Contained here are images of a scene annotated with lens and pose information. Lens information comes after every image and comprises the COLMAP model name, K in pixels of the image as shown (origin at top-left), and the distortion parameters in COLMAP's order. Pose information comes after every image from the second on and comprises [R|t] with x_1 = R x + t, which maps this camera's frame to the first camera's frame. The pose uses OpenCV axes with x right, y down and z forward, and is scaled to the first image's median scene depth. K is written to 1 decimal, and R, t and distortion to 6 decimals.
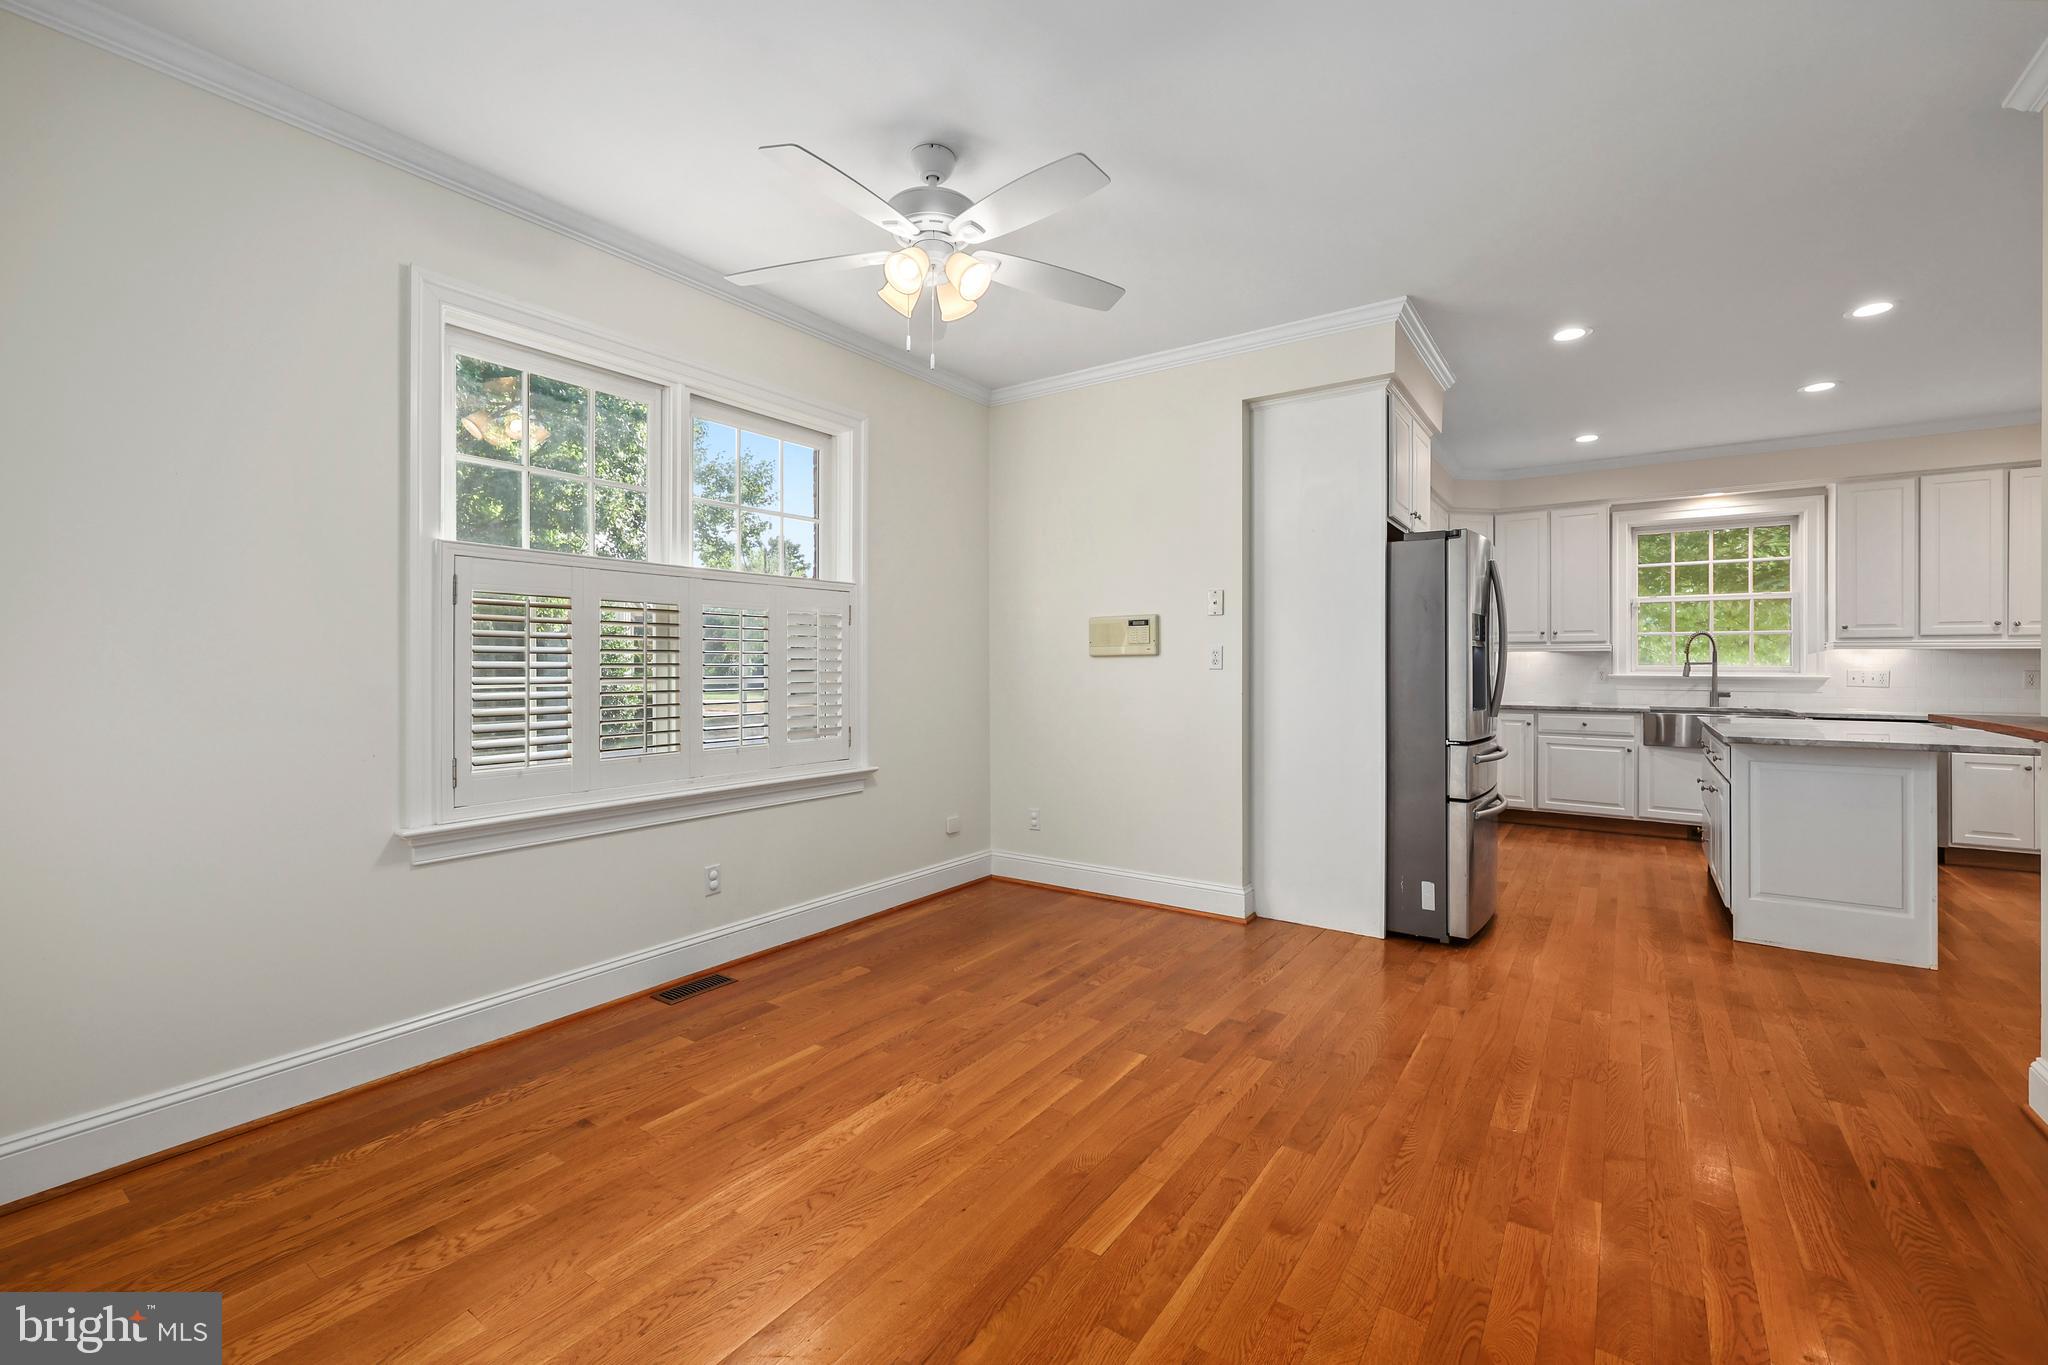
lens RADIAL K [[863.6, 0, 1027.1], [0, 863.6, 656.3], [0, 0, 1]] dist [0.008687, 0.000015]
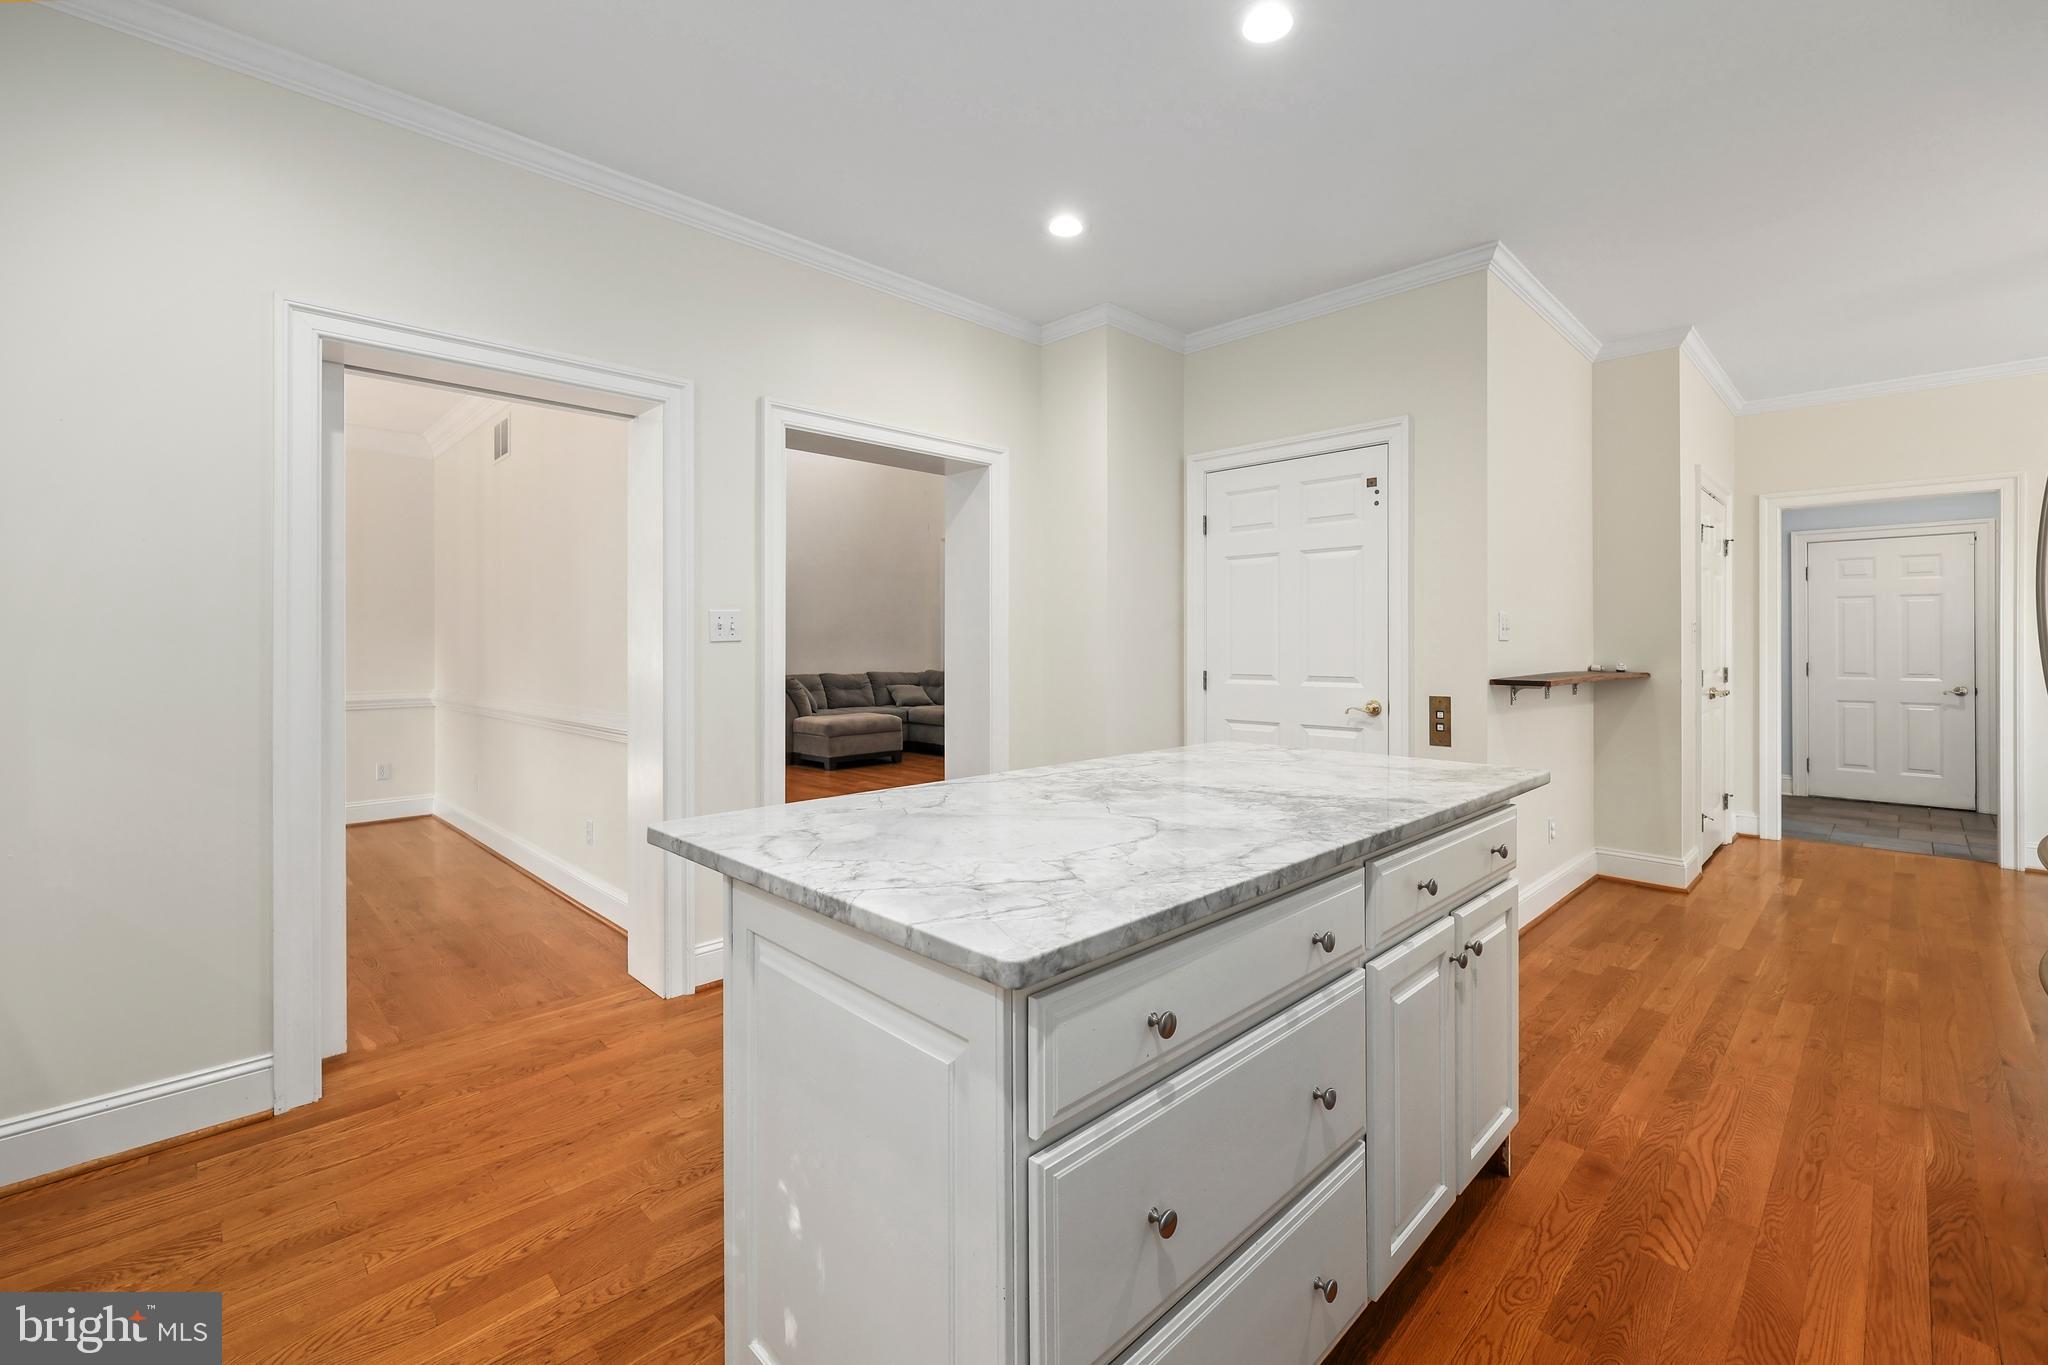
lens RADIAL K [[870.8, 0, 1082.0], [0, 870.8, 649.4], [0, 0, 1]] dist [0.015857, 0.000030]
pose [[-0.989112, -0.002544, 0.147142, 0.605866], [-0.003079, 0.999989, -0.003406, 0.009076], [-0.147131, -0.003822, -0.989110, 0.954955]]
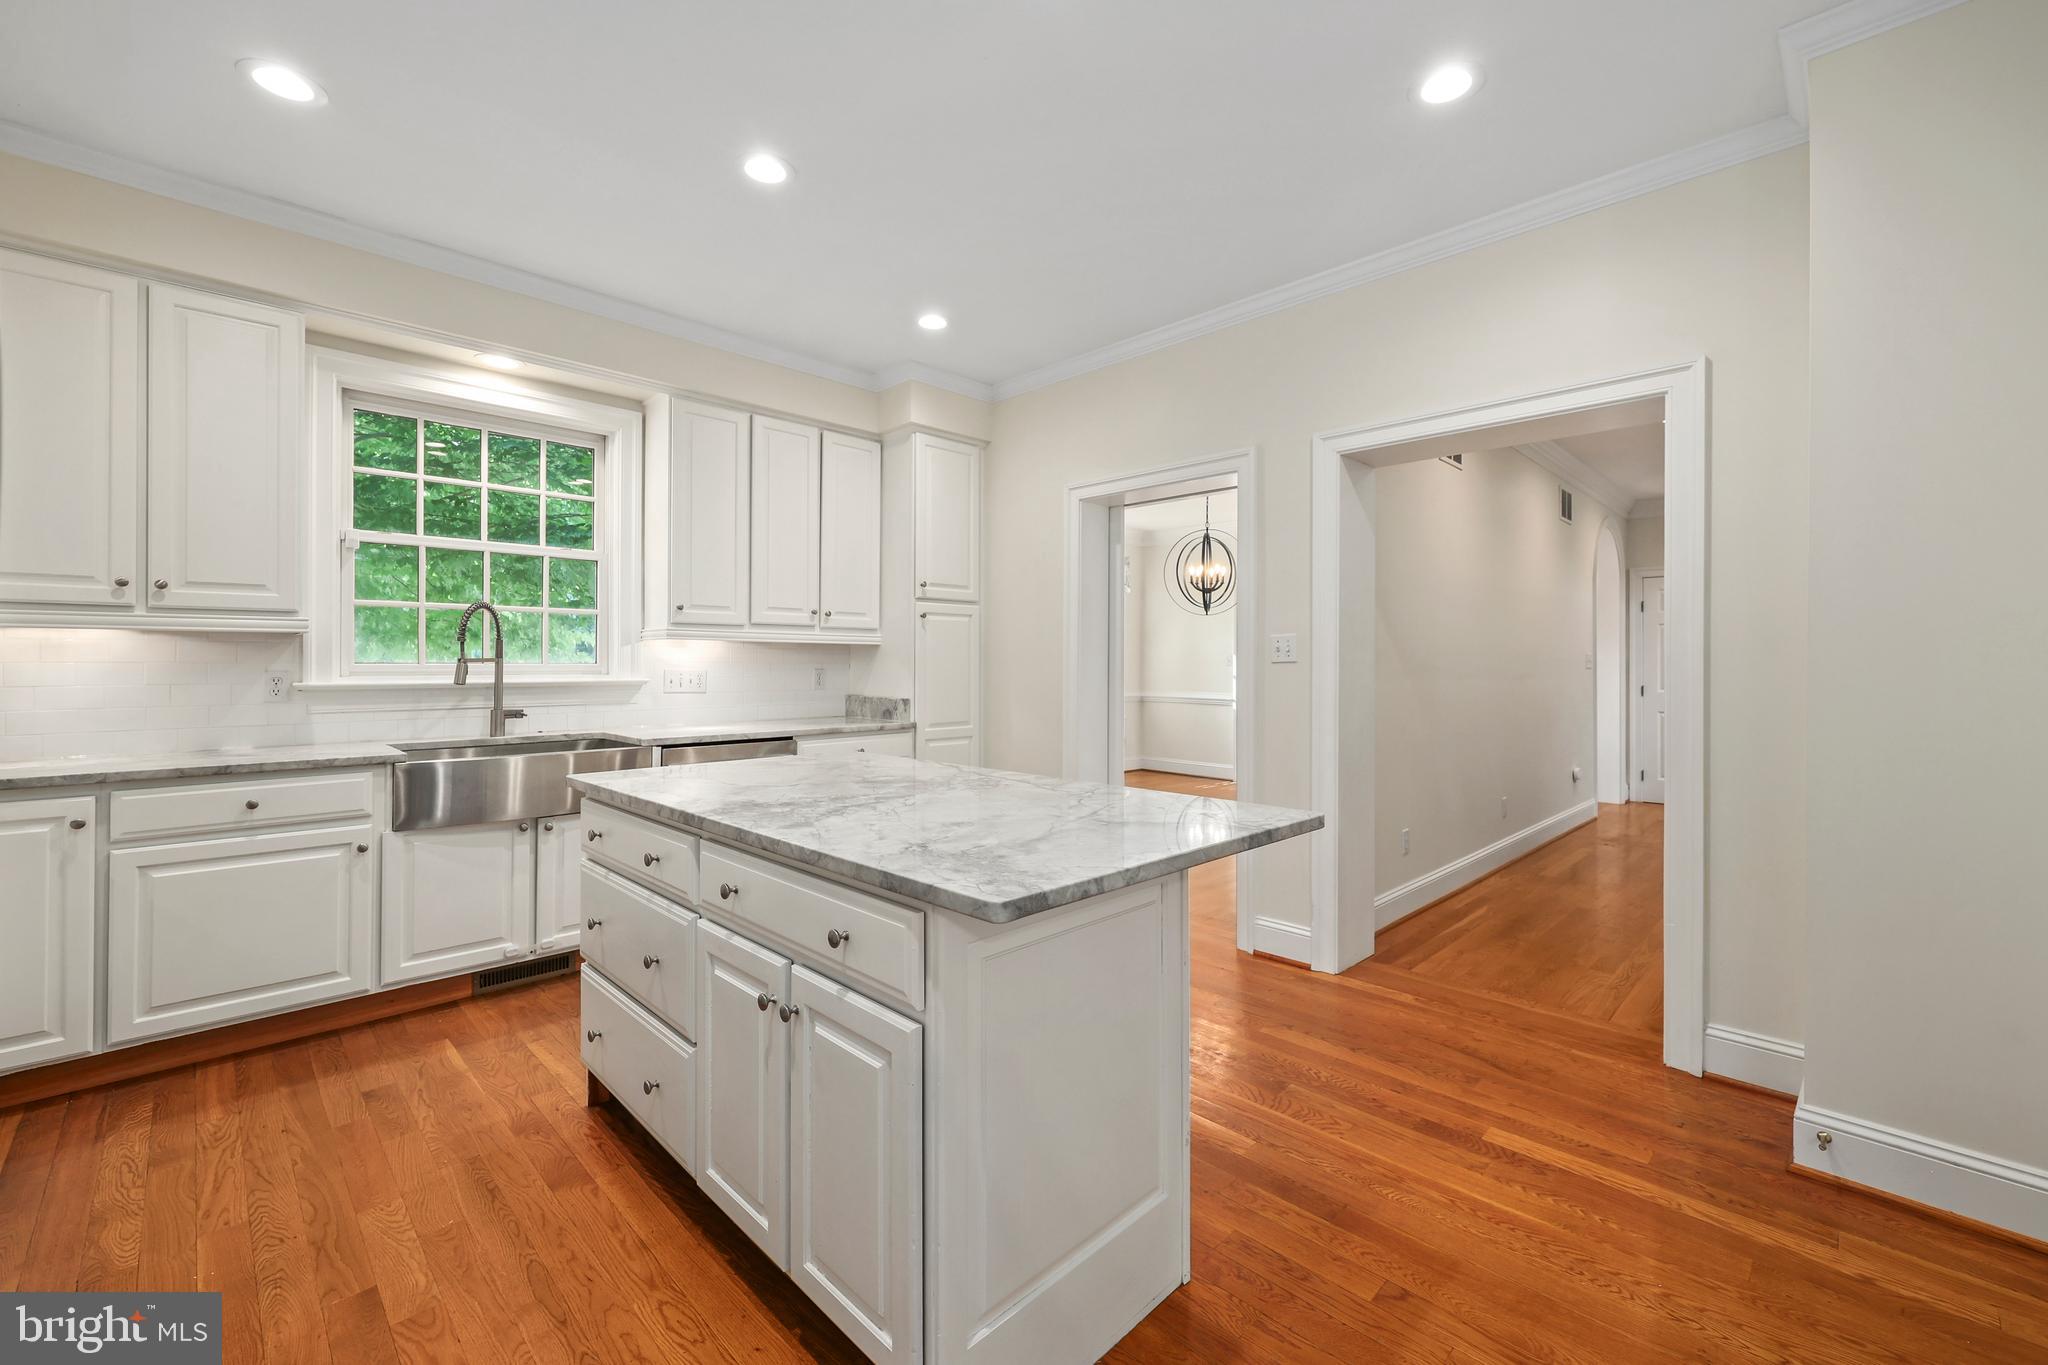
lens RADIAL K [[832.8, 0, 1026.1], [0, 832.8, 663.2], [0, 0, 1]] dist [0.001102, 0.000033]
pose [[0.175206, -0.002366, 0.984529, 0.313902], [-0.010089, 0.999940, 0.004199, 0.004480], [-0.984480, -0.010669, 0.175172, 0.564969]]
